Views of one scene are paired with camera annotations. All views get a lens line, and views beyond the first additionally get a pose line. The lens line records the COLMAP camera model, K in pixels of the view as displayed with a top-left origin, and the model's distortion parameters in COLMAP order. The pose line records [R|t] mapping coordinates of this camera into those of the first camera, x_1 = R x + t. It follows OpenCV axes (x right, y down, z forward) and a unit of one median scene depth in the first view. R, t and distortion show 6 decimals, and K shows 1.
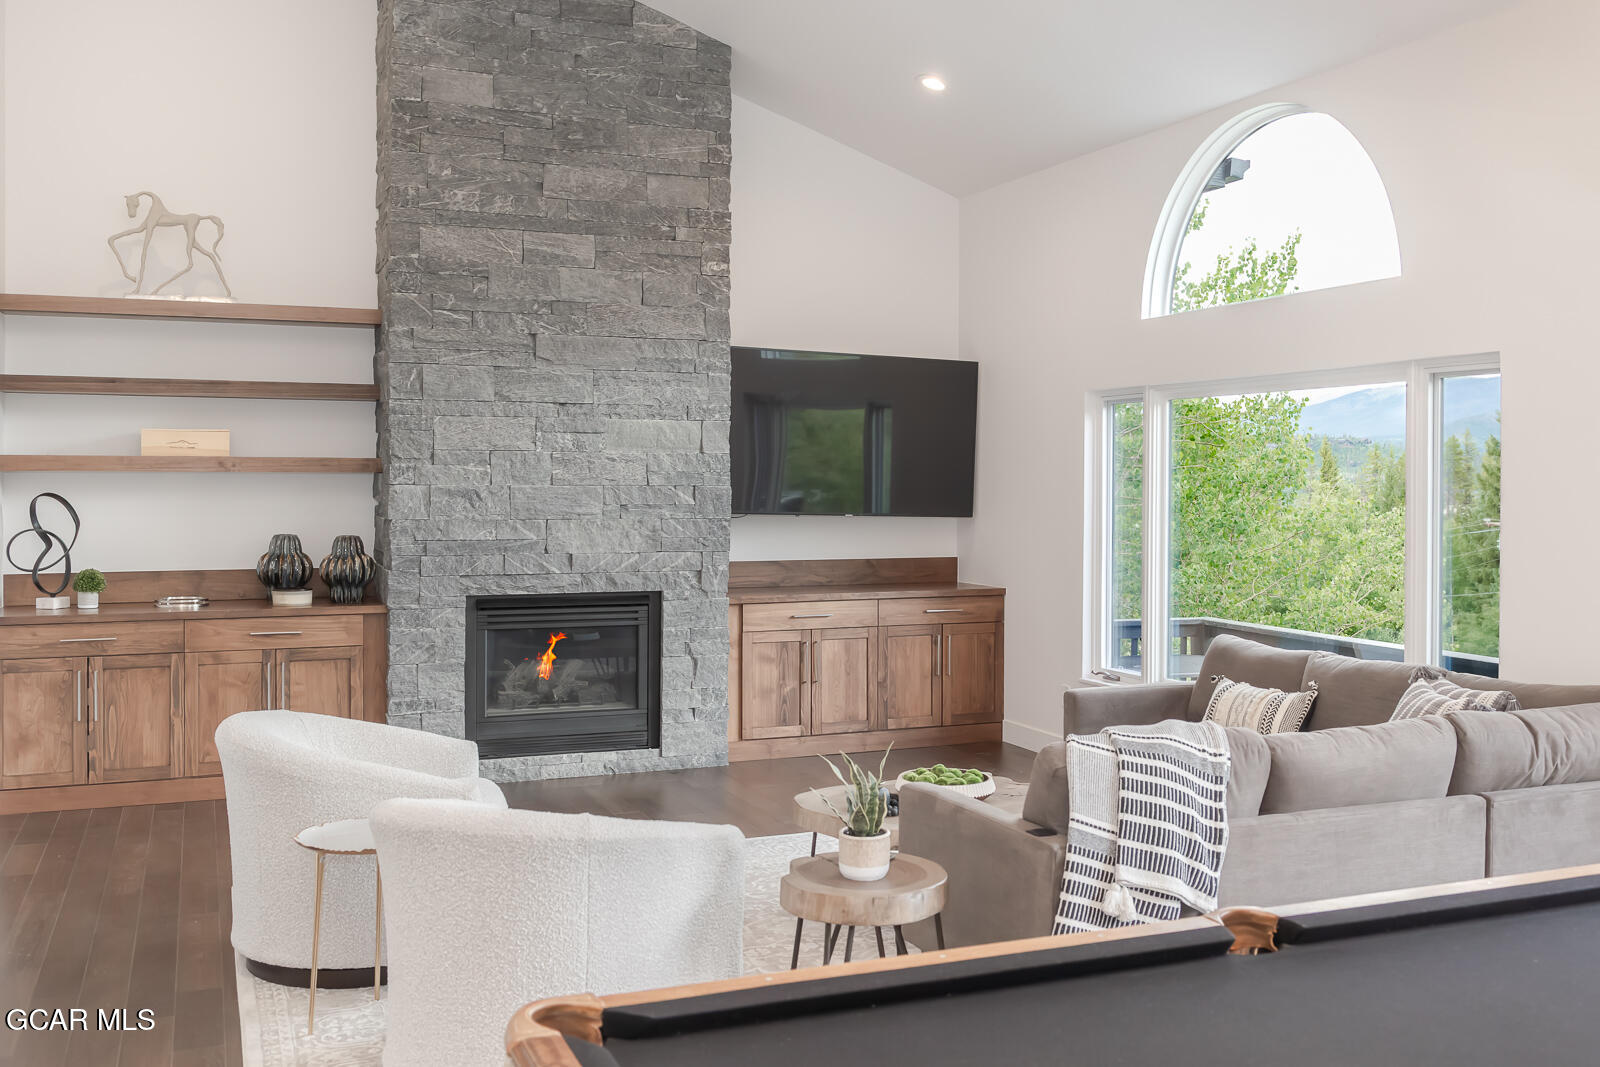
lens RADIAL K [[1441.9, 0, 798.6], [0, 1441.9, 524.1], [0, 0, 1]] dist [-0.003042, 0.004631]
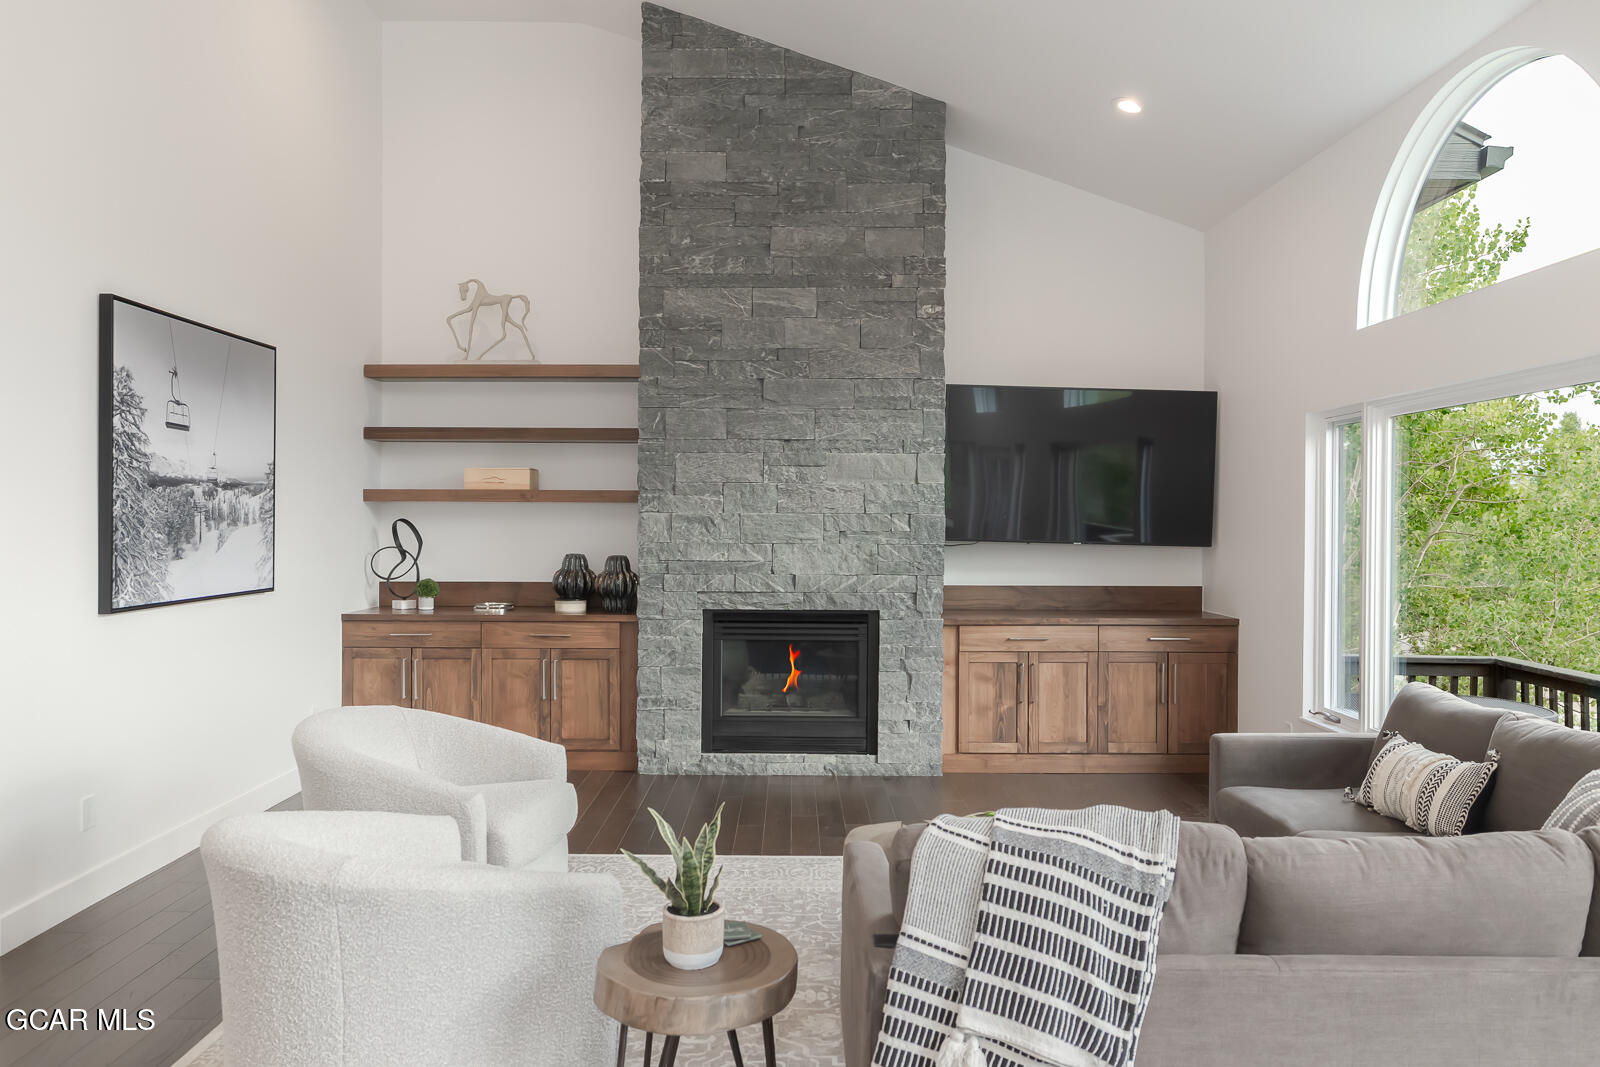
lens RADIAL K [[1103.1, 0, 800.5], [0, 1103.1, 543.3], [0, 0, 1]] dist [-0.000185, 0.001246]
pose [[0.926350, 0.008946, -0.376558, 0.171637], [-0.013153, 0.999876, -0.008602, 0.003859], [0.376434, 0.012921, 0.926353, 0.216337]]
